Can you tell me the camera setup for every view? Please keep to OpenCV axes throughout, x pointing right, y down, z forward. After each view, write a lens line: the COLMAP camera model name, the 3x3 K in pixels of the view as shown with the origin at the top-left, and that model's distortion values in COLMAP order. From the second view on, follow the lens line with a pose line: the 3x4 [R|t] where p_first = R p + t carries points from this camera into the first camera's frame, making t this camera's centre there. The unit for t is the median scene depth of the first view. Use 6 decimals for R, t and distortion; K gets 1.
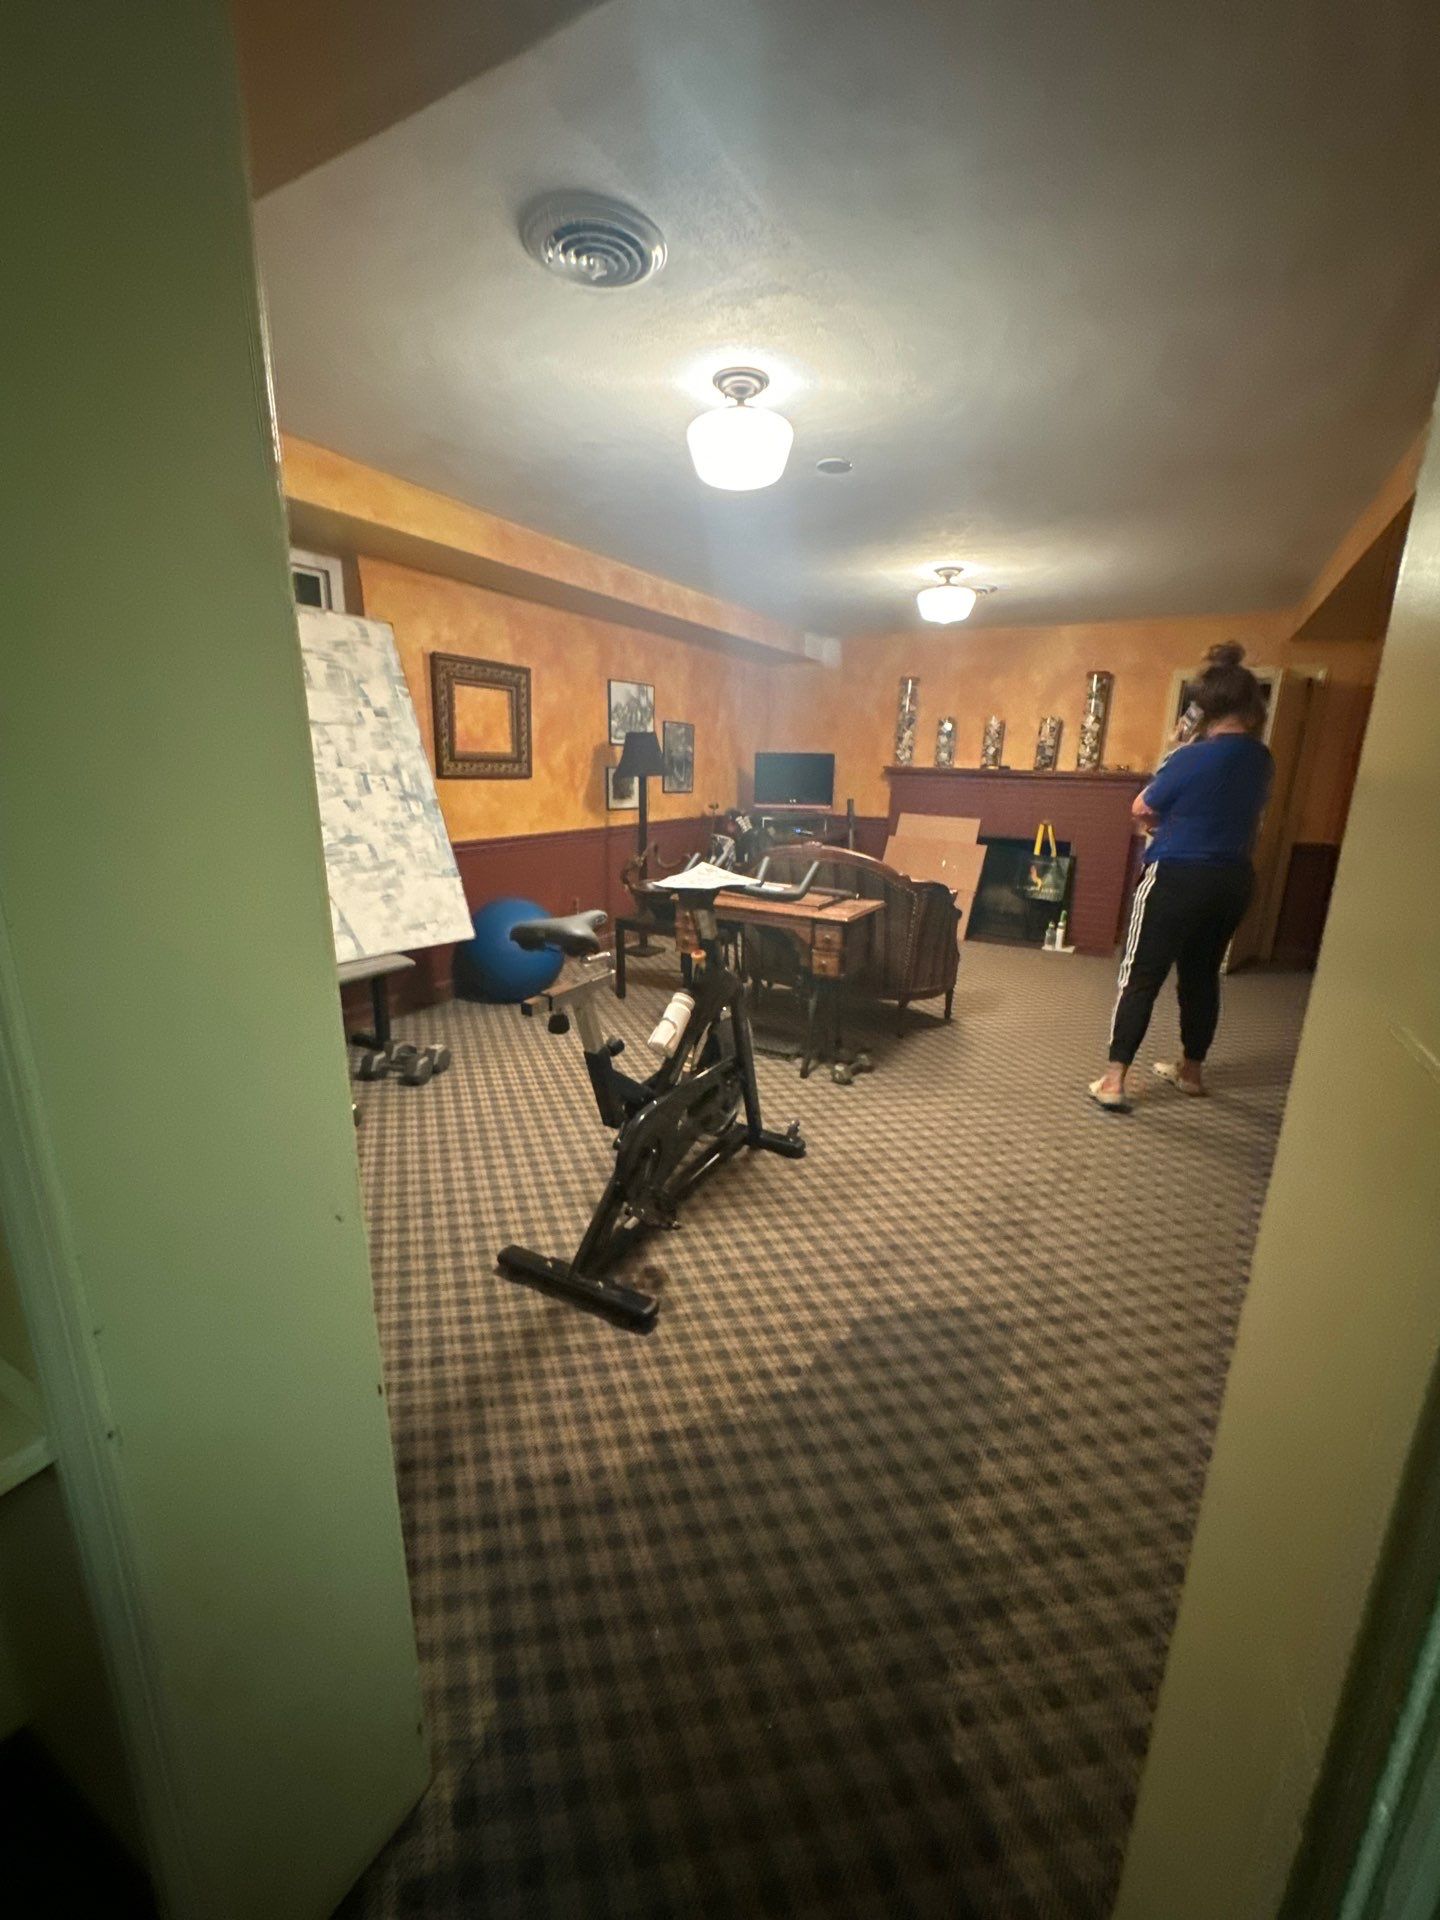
lens RADIAL K [[778.1, 0, 722.1], [0, 778.1, 960.4], [0, 0, 1]] dist [-0.000863, -0.000088]
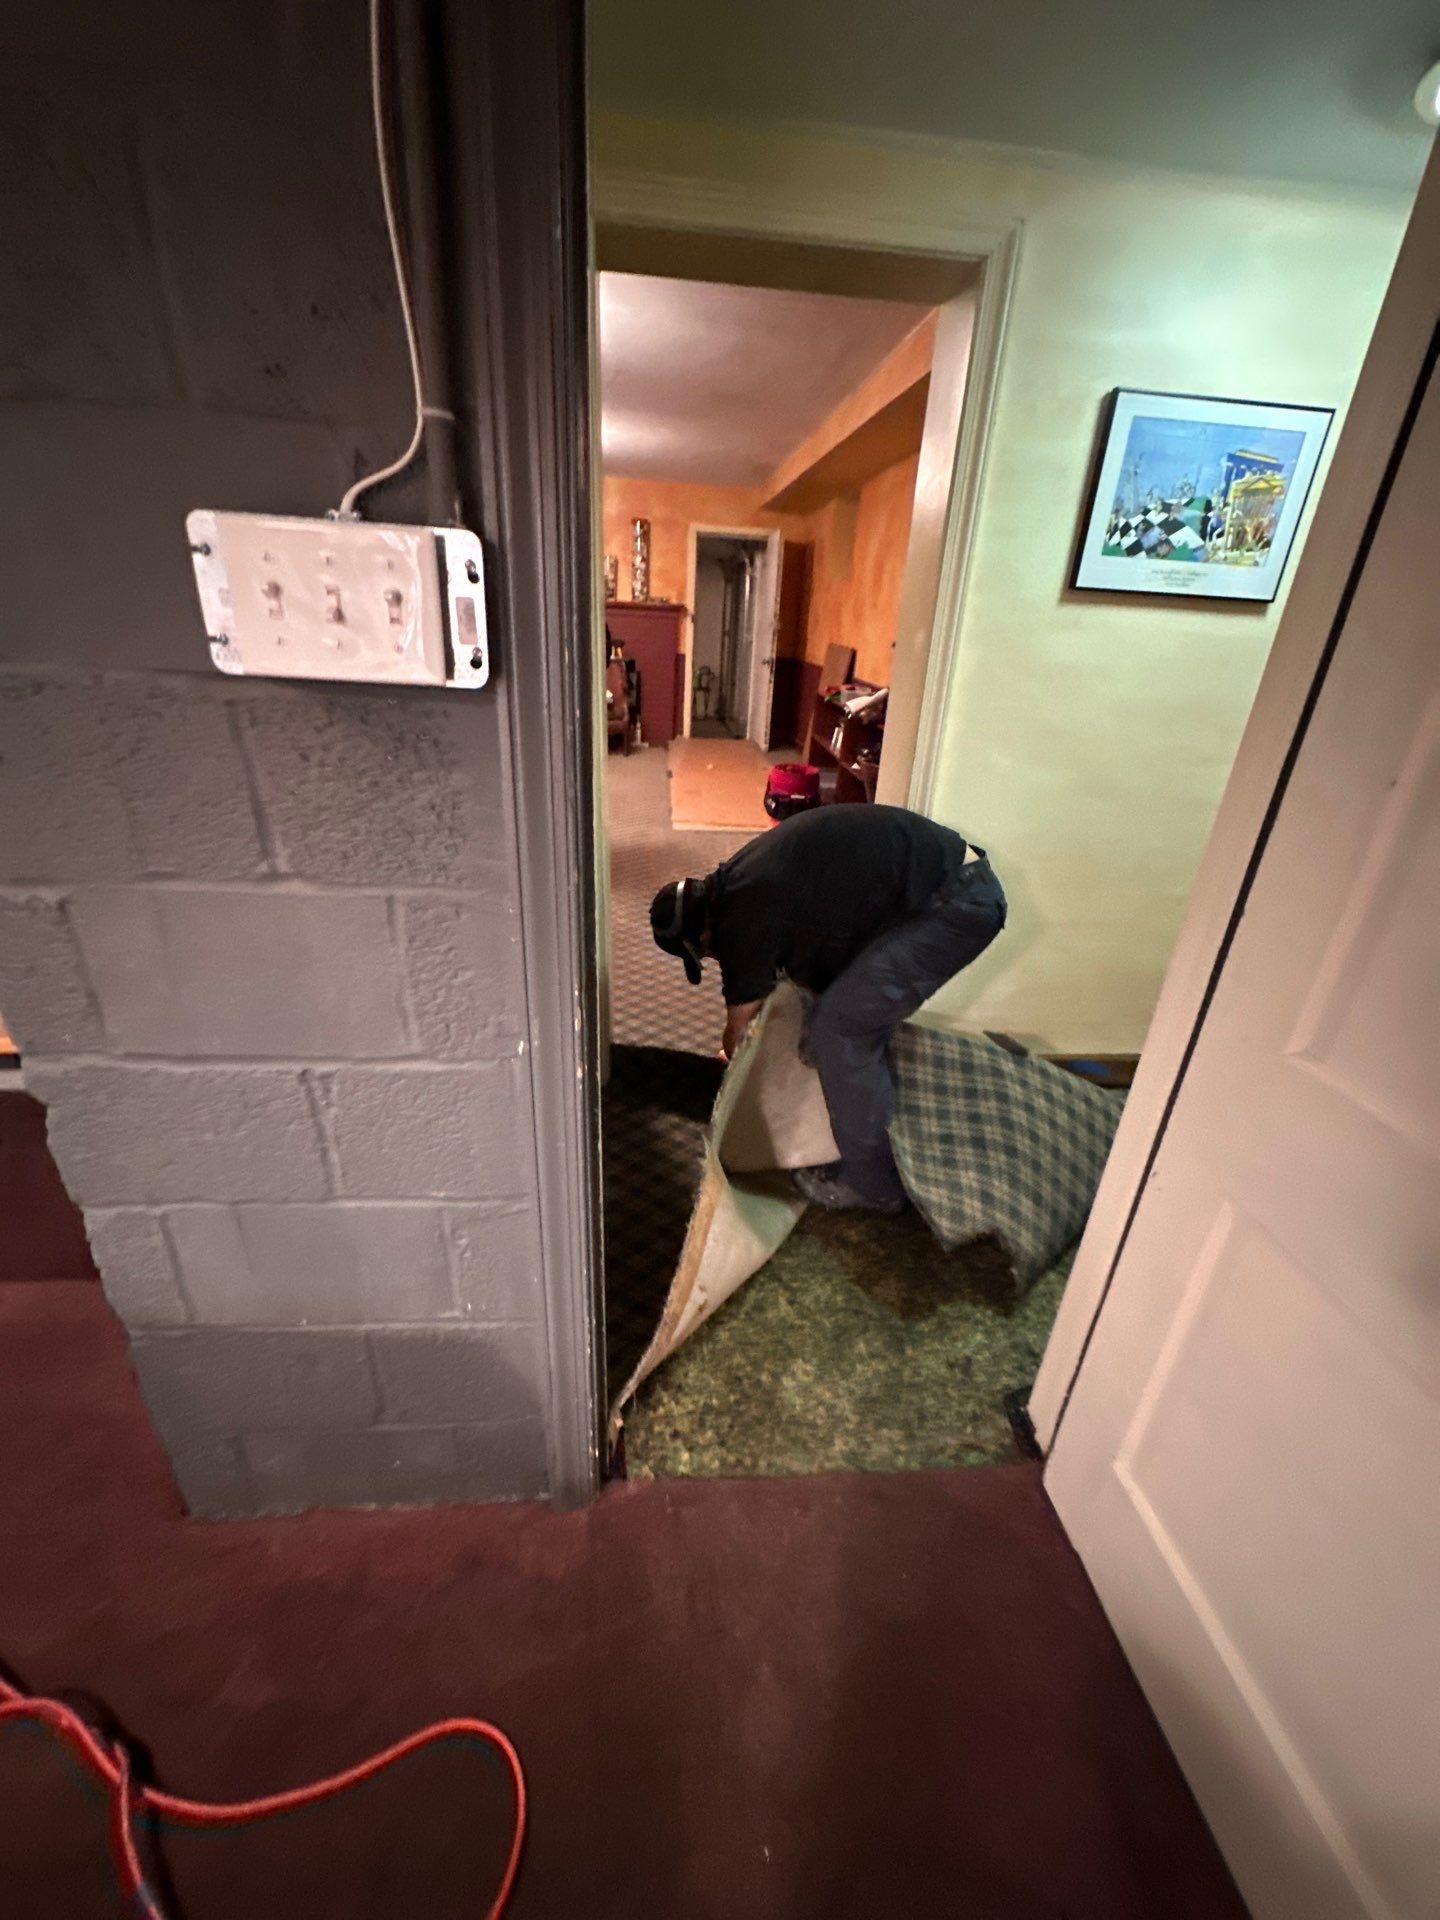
lens RADIAL K [[778.1, 0, 721.6], [0, 778.1, 957.9], [0, 0, 1]] dist [-0.000863, -0.000088]
pose [[0.836863, -0.206260, 0.507067, -0.192894], [0.103741, 0.969270, 0.223056, 0.055066], [-0.537492, -0.134064, 0.832544, -0.225748]]
